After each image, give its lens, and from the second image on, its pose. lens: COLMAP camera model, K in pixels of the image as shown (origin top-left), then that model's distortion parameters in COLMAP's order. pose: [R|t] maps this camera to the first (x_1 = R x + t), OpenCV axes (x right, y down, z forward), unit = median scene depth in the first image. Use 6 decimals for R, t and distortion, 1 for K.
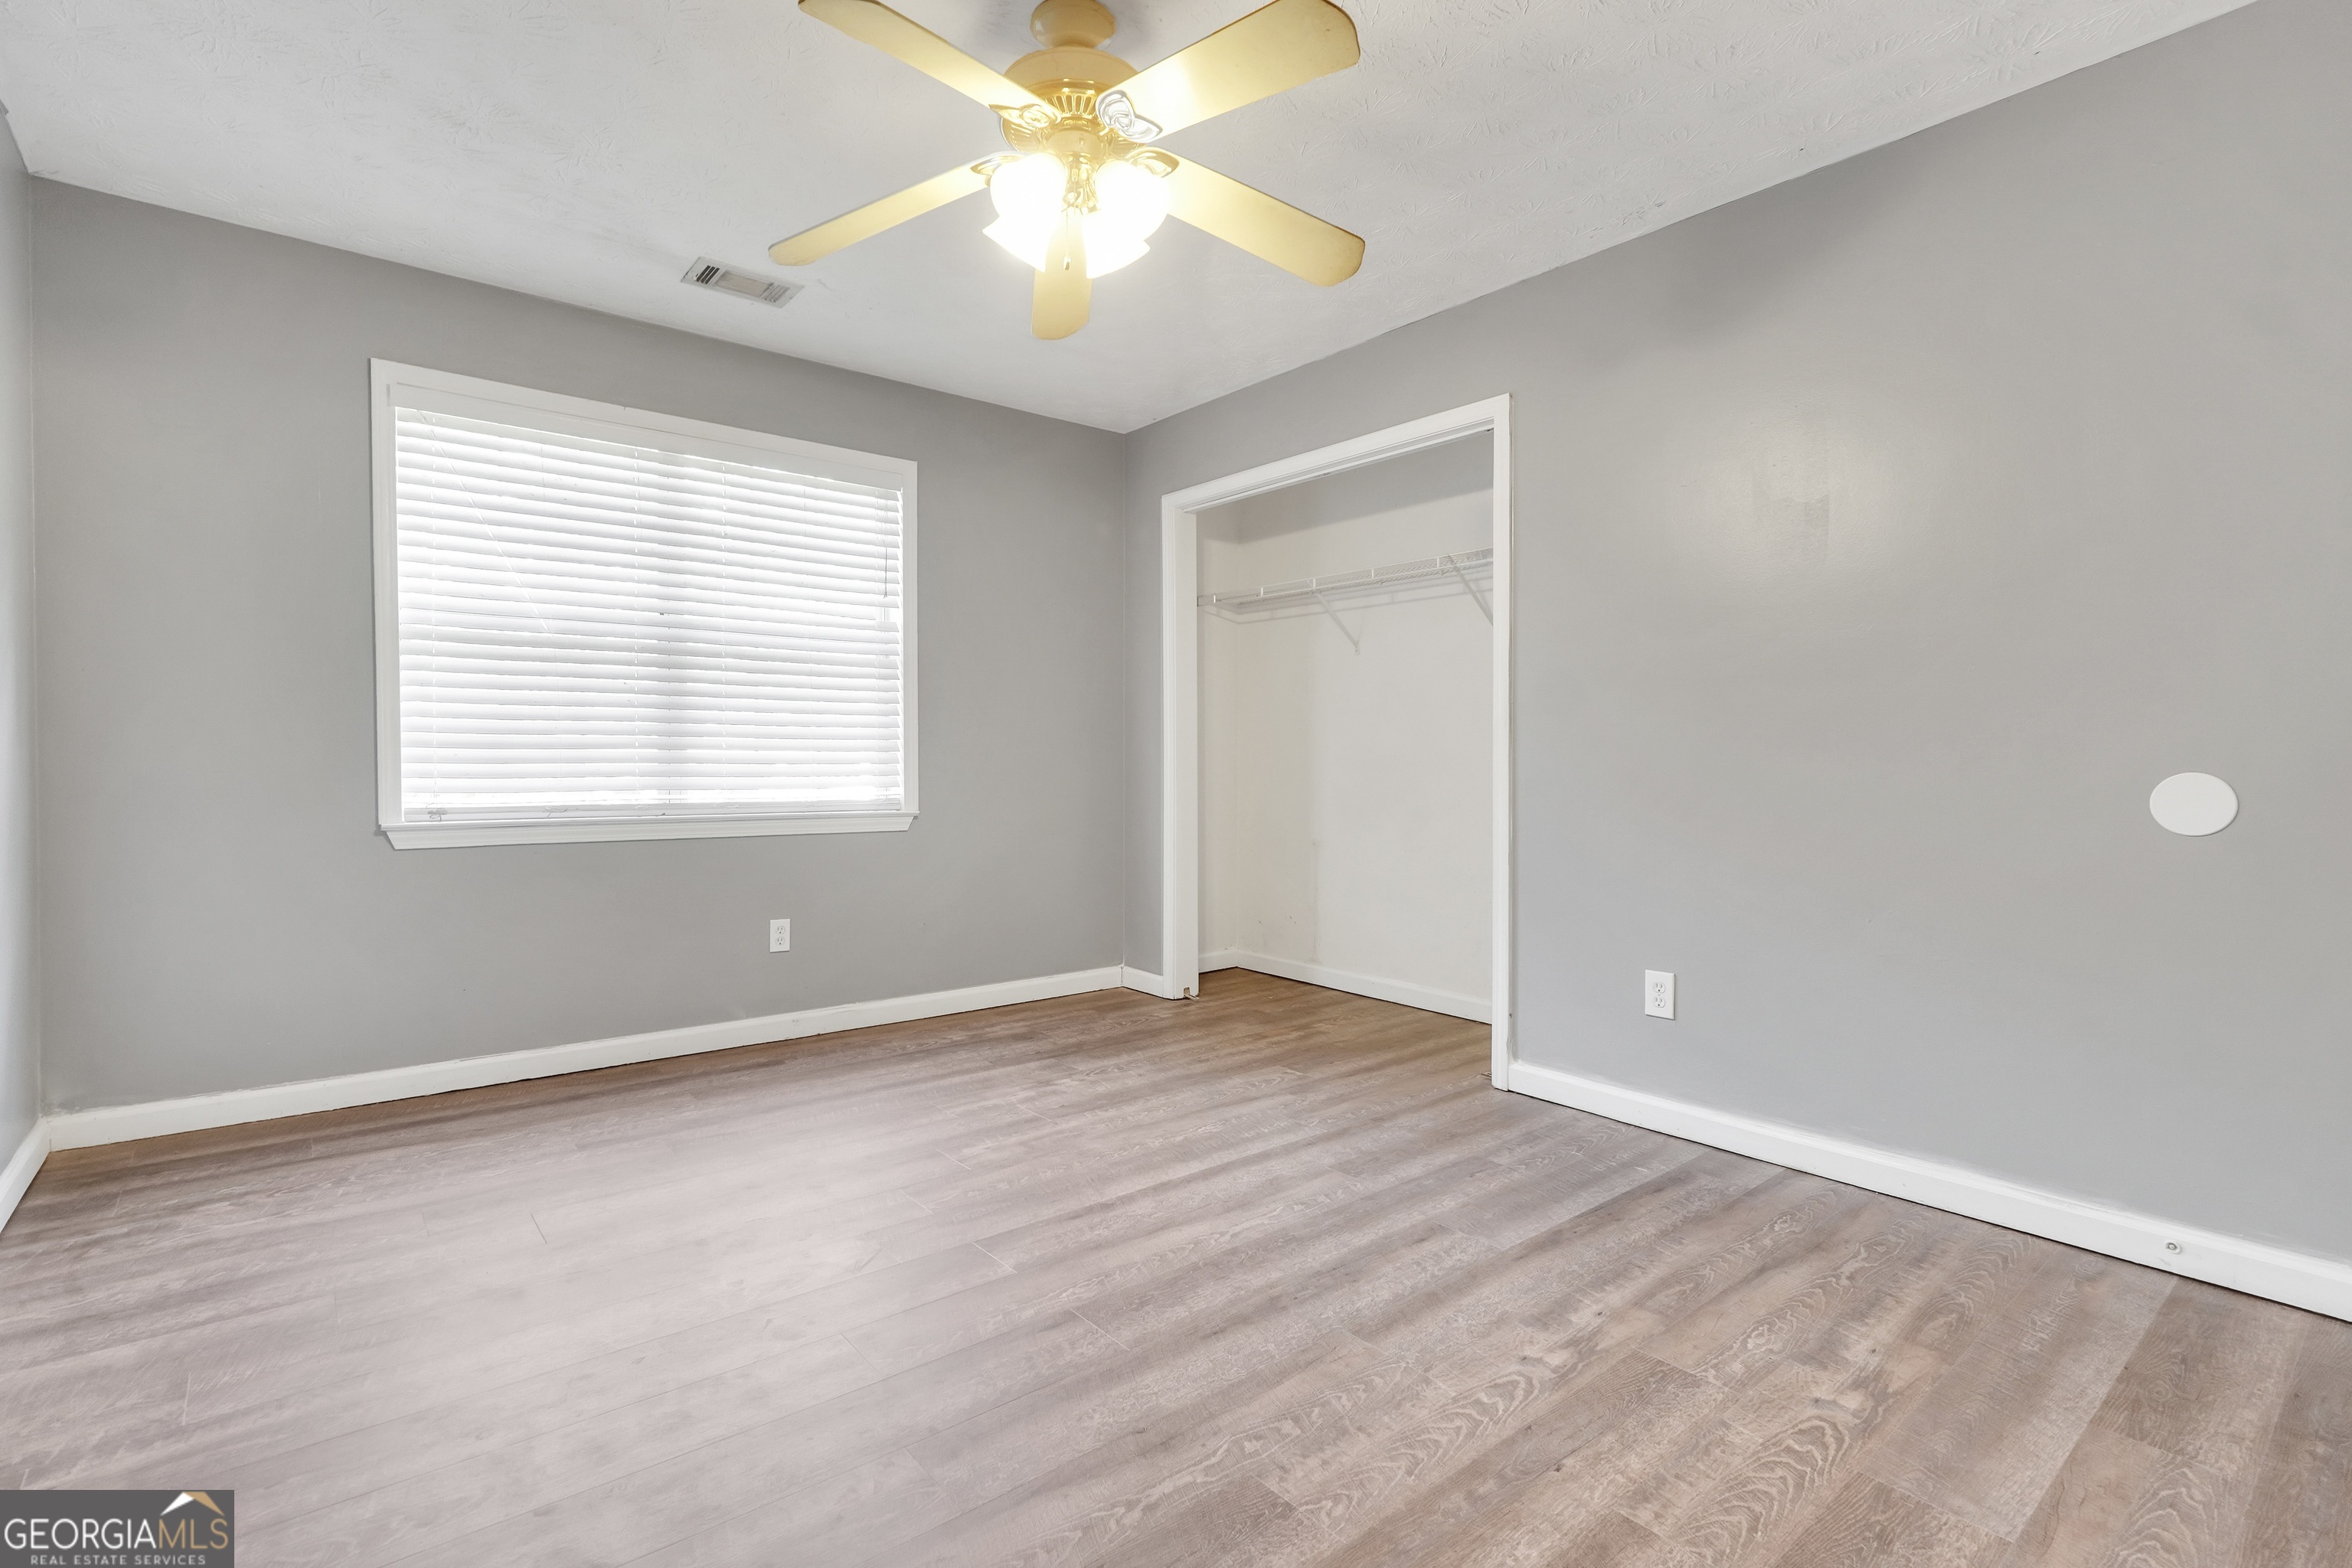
lens RADIAL K [[1058.3, 0, 1155.8], [0, 1058.3, 797.4], [0, 0, 1]] dist [-0.009469, 0.003467]
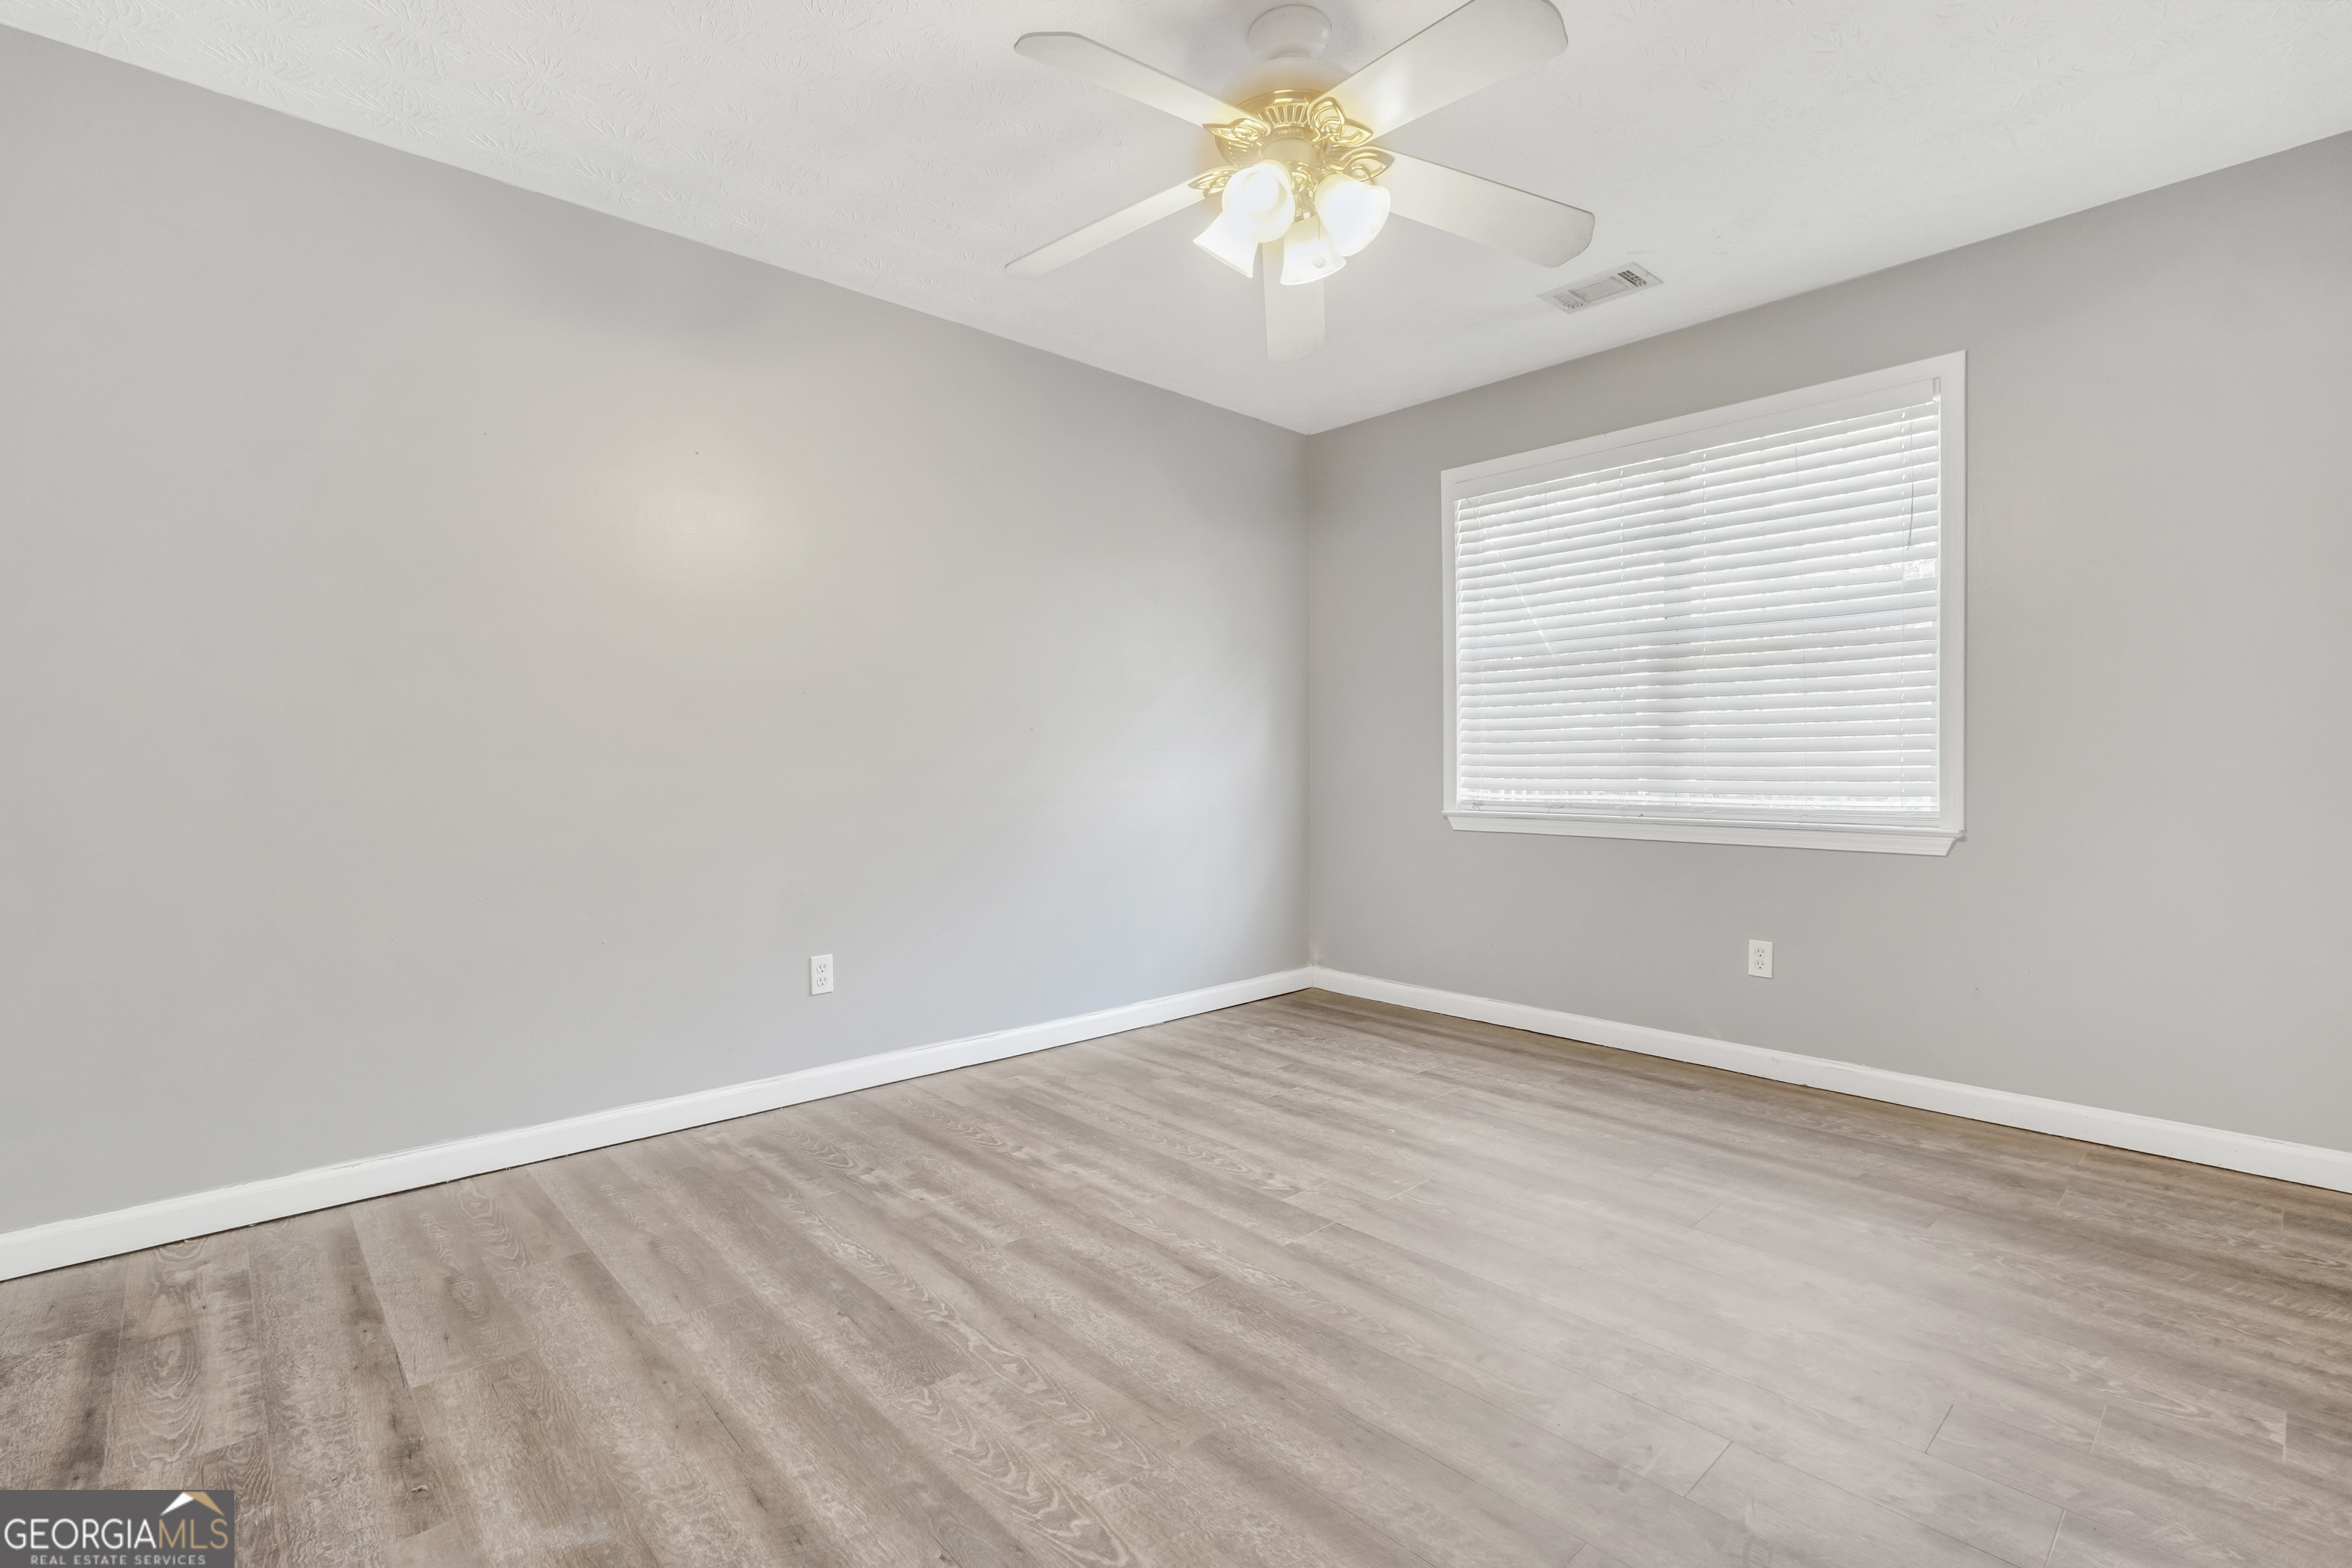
lens RADIAL K [[1058.3, 0, 1155.8], [0, 1058.3, 797.4], [0, 0, 1]] dist [-0.009469, 0.003467]
pose [[0.075672, 0.026734, -0.996774, 0.579255], [-0.031028, 0.999220, 0.024444, -0.012926], [0.996650, 0.029078, 0.076443, 0.501835]]
